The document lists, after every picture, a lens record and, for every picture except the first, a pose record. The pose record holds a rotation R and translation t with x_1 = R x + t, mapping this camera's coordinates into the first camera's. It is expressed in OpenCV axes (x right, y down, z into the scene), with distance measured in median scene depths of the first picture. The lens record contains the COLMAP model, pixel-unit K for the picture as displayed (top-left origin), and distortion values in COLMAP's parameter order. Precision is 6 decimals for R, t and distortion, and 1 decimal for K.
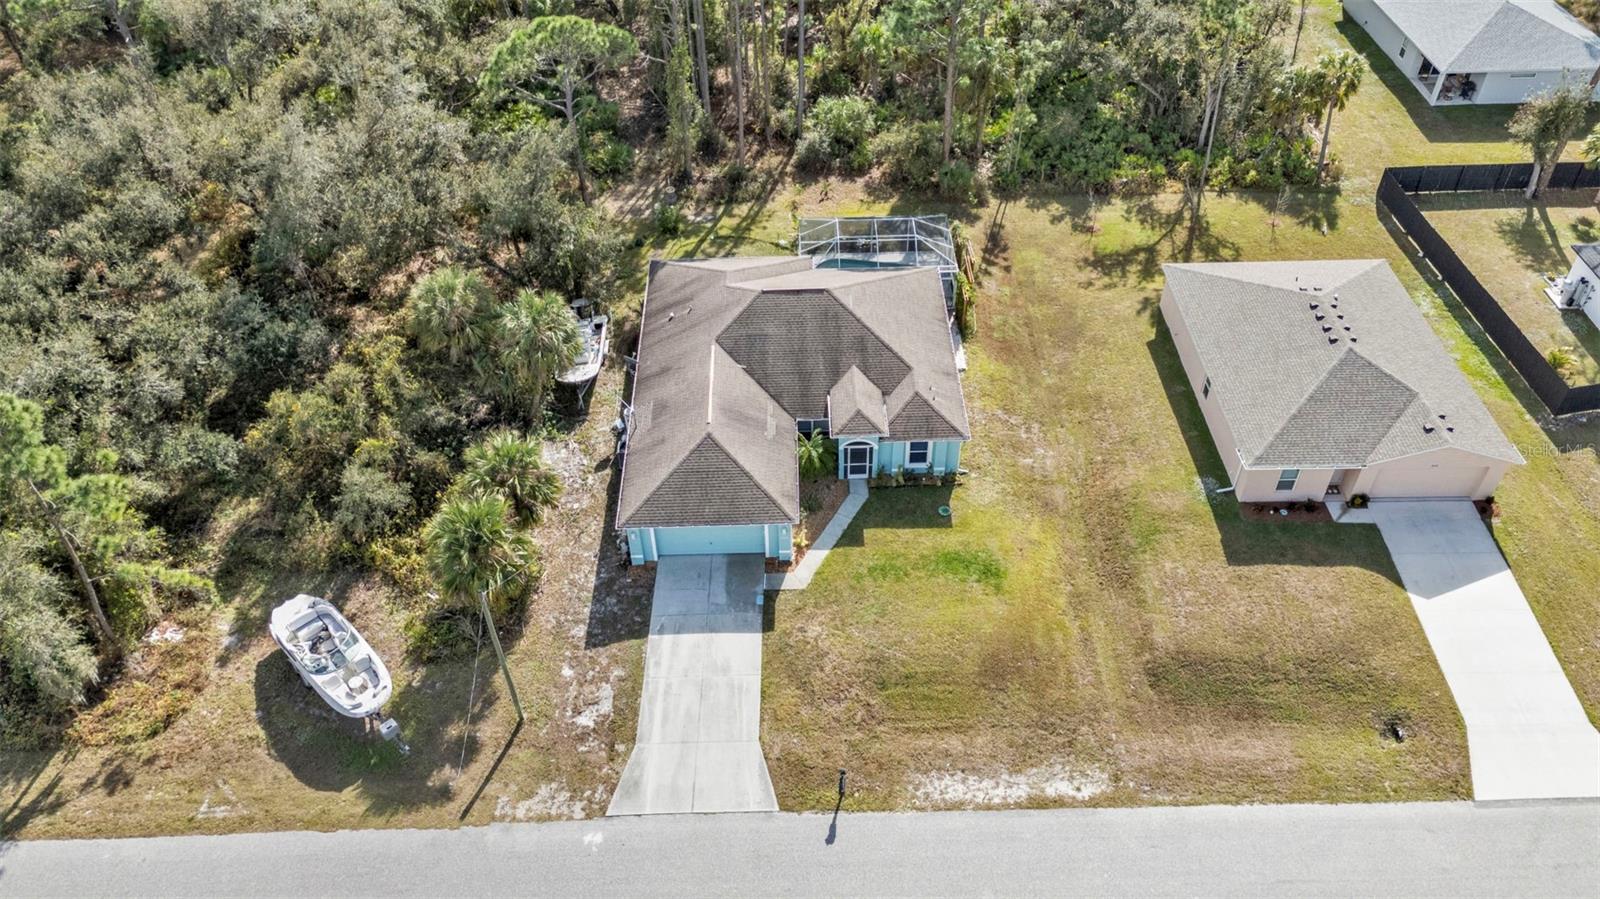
lens RADIAL K [[1157.3, 0, 796.1], [0, 1157.3, 447.6], [0, 0, 1]] dist [0.069793, -0.064116]
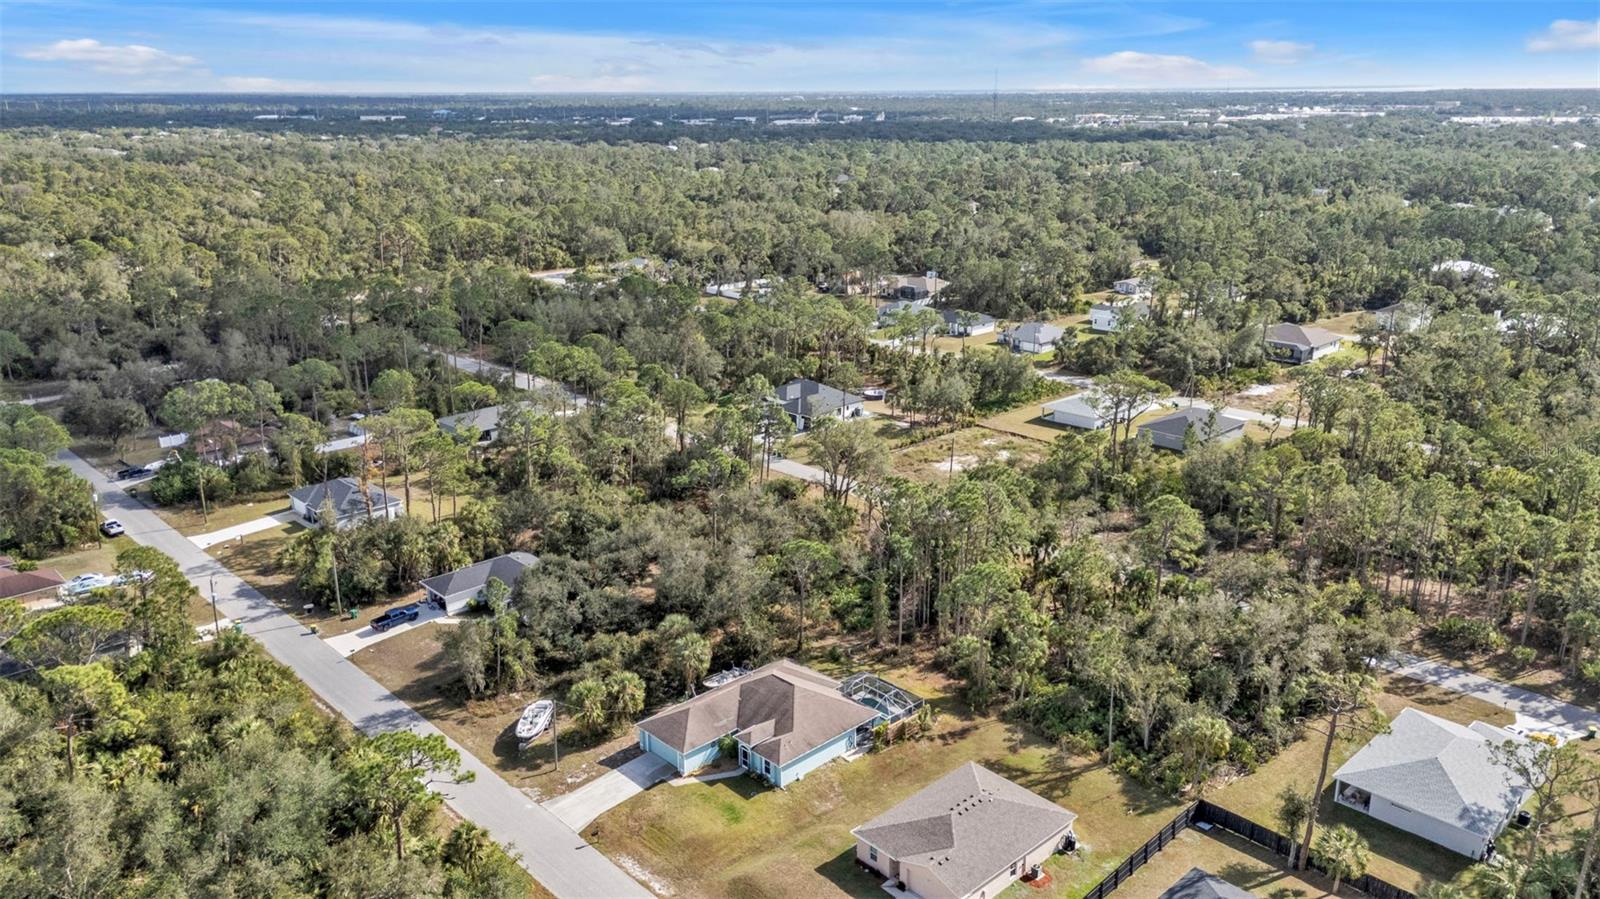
lens RADIAL K [[1157.3, 0, 796.1], [0, 1157.3, 447.6], [0, 0, 1]] dist [0.069793, -0.064116]
pose [[0.680481, 0.226376, -0.696921, 1.327054], [-0.501835, 0.837010, -0.218117, -0.041995], [0.533954, 0.498164, 0.683173, -0.596368]]
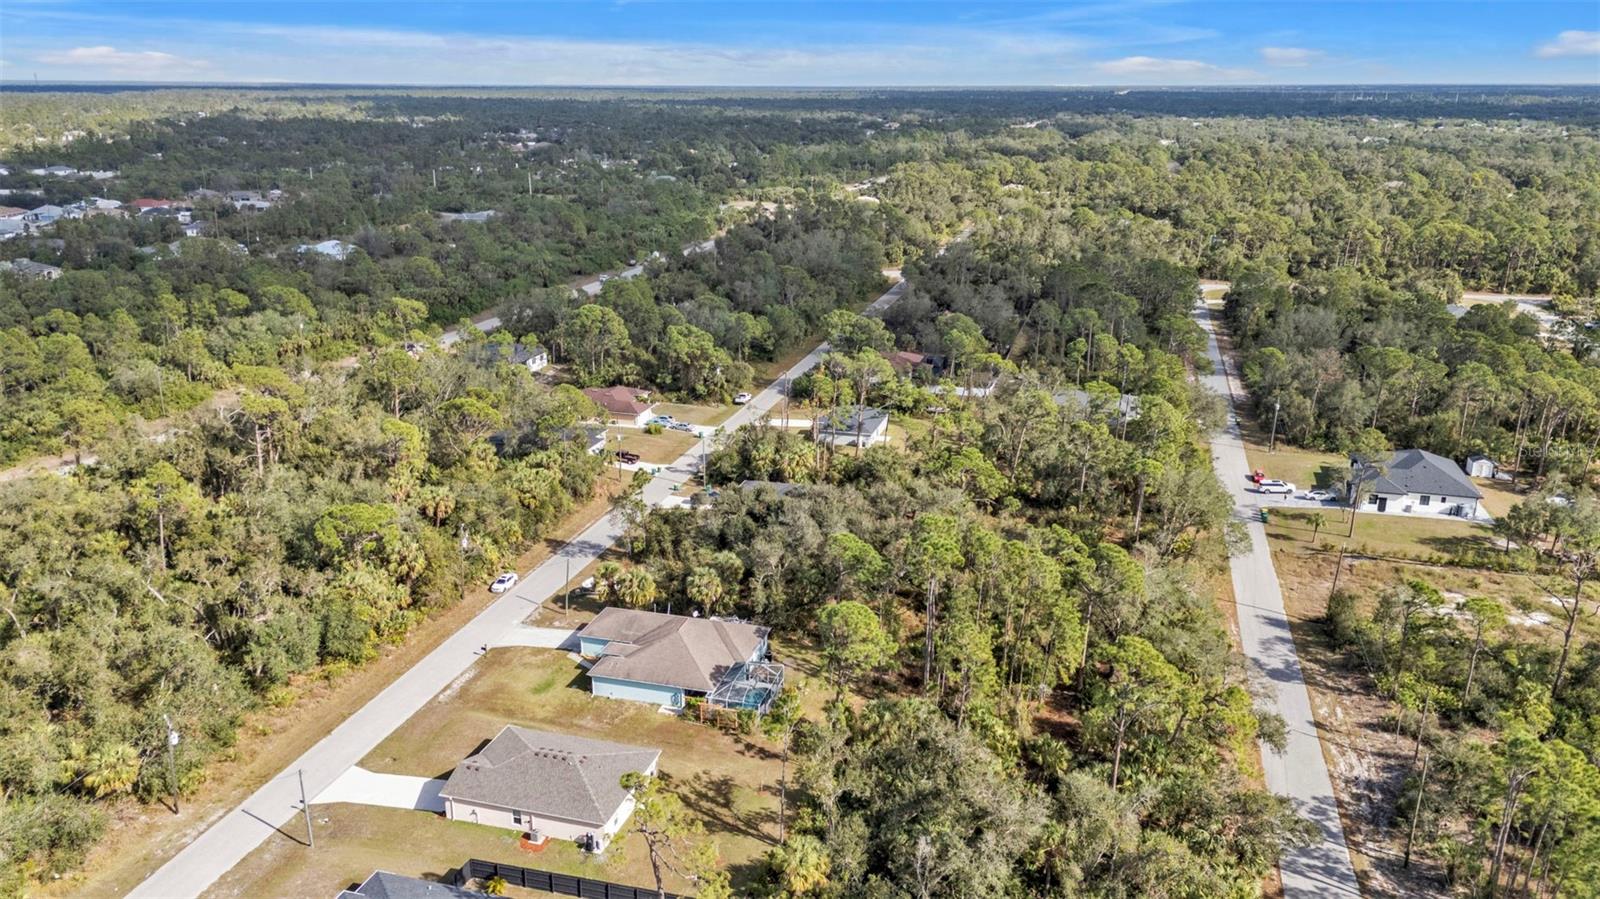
lens RADIAL K [[1157.3, 0, 796.1], [0, 1157.3, 447.6], [0, 0, 1]] dist [0.069793, -0.064116]
pose [[-0.281651, 0.308360, -0.908618, 1.810104], [-0.646381, 0.638869, 0.417178, -1.388499], [0.709129, 0.704812, 0.019380, 0.843814]]
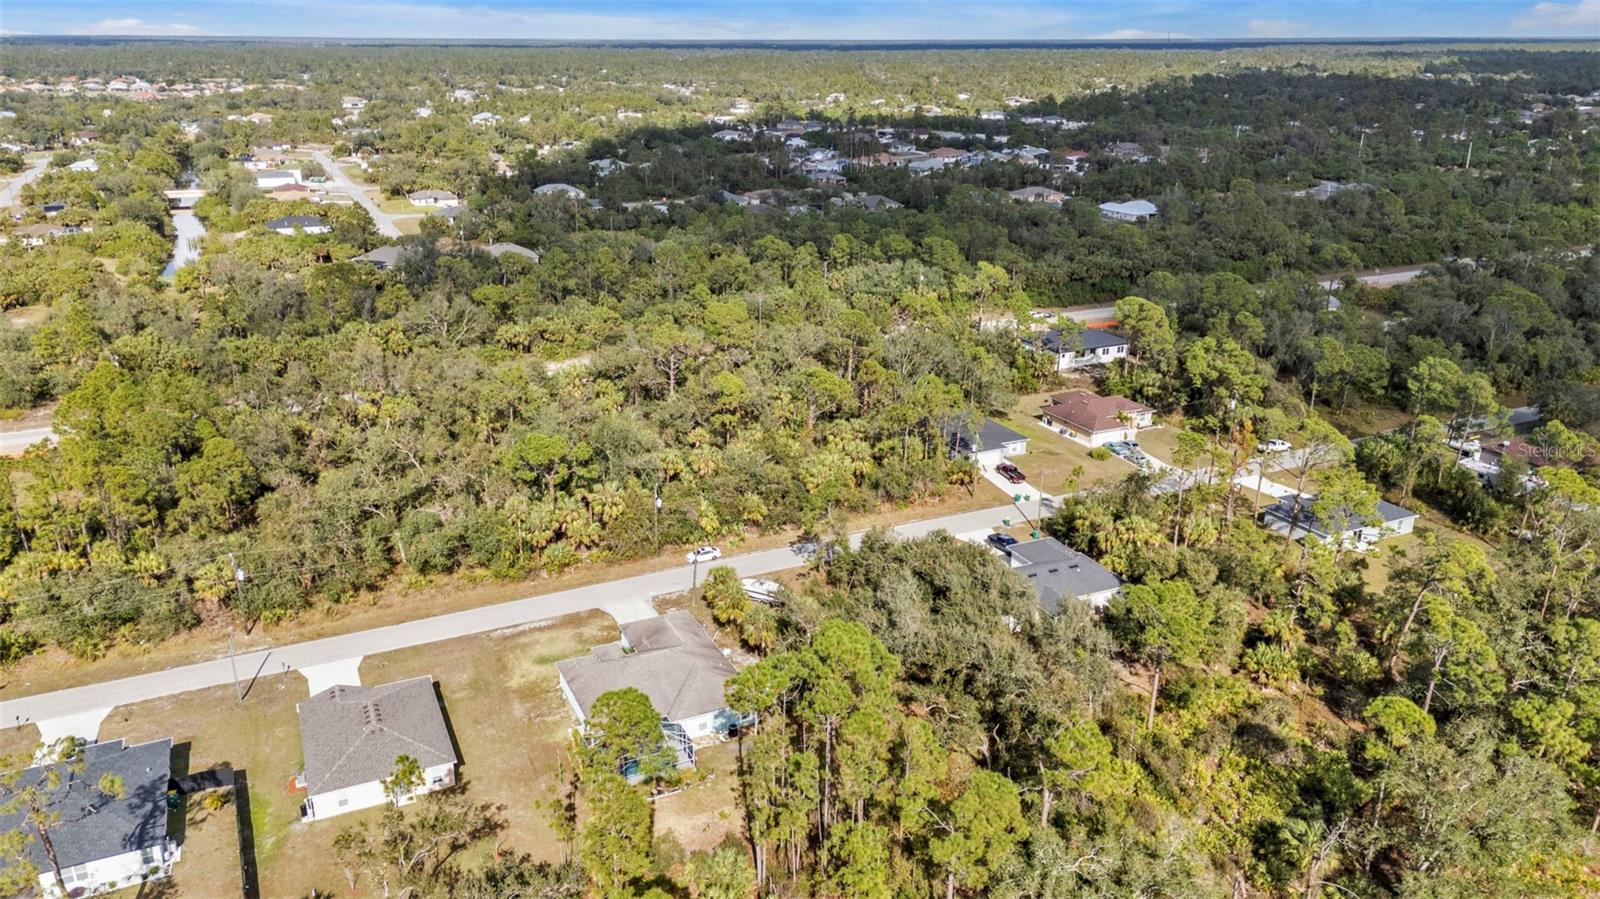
lens RADIAL K [[1157.3, 0, 796.1], [0, 1157.3, 447.6], [0, 0, 1]] dist [0.069793, -0.064116]
pose [[-0.903153, 0.164120, -0.396712, 0.488955], [-0.275098, 0.488186, 0.828249, -1.957349], [0.329601, 0.857169, -0.395758, 1.518555]]
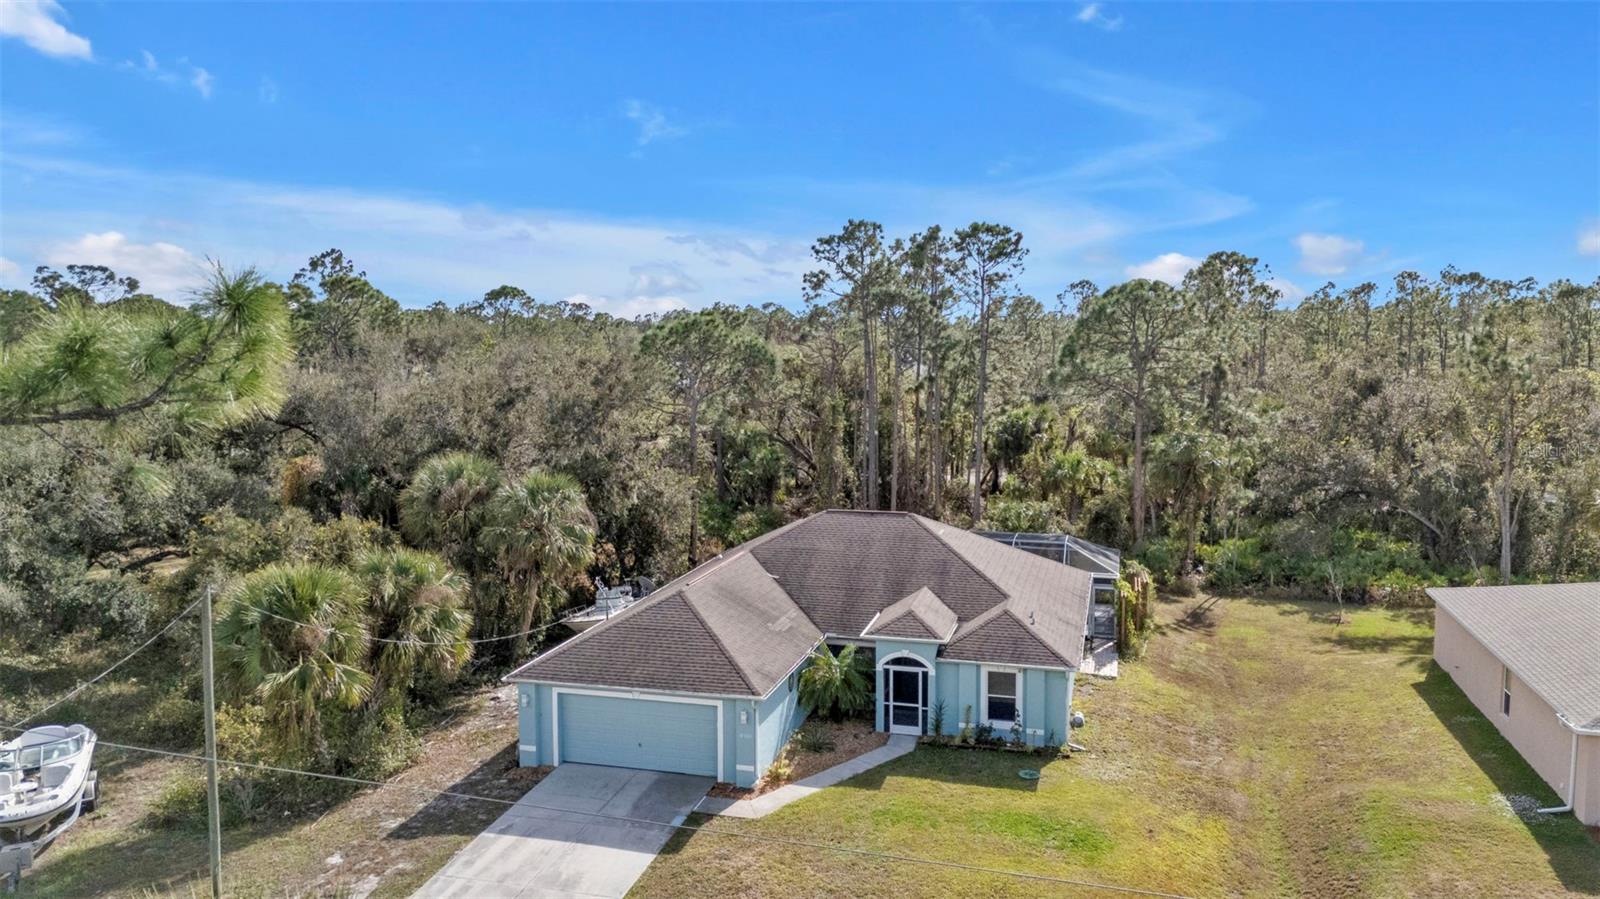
lens RADIAL K [[1168.3, 0, 797.1], [0, 1168.3, 446.0], [0, 0, 1]] dist [0.064566, -0.080232]
pose [[0.959281, 0.045336, -0.278790, 0.158870], [-0.203734, 0.794701, -0.571790, 0.265207], [0.195632, 0.605306, 0.771578, 0.364418]]
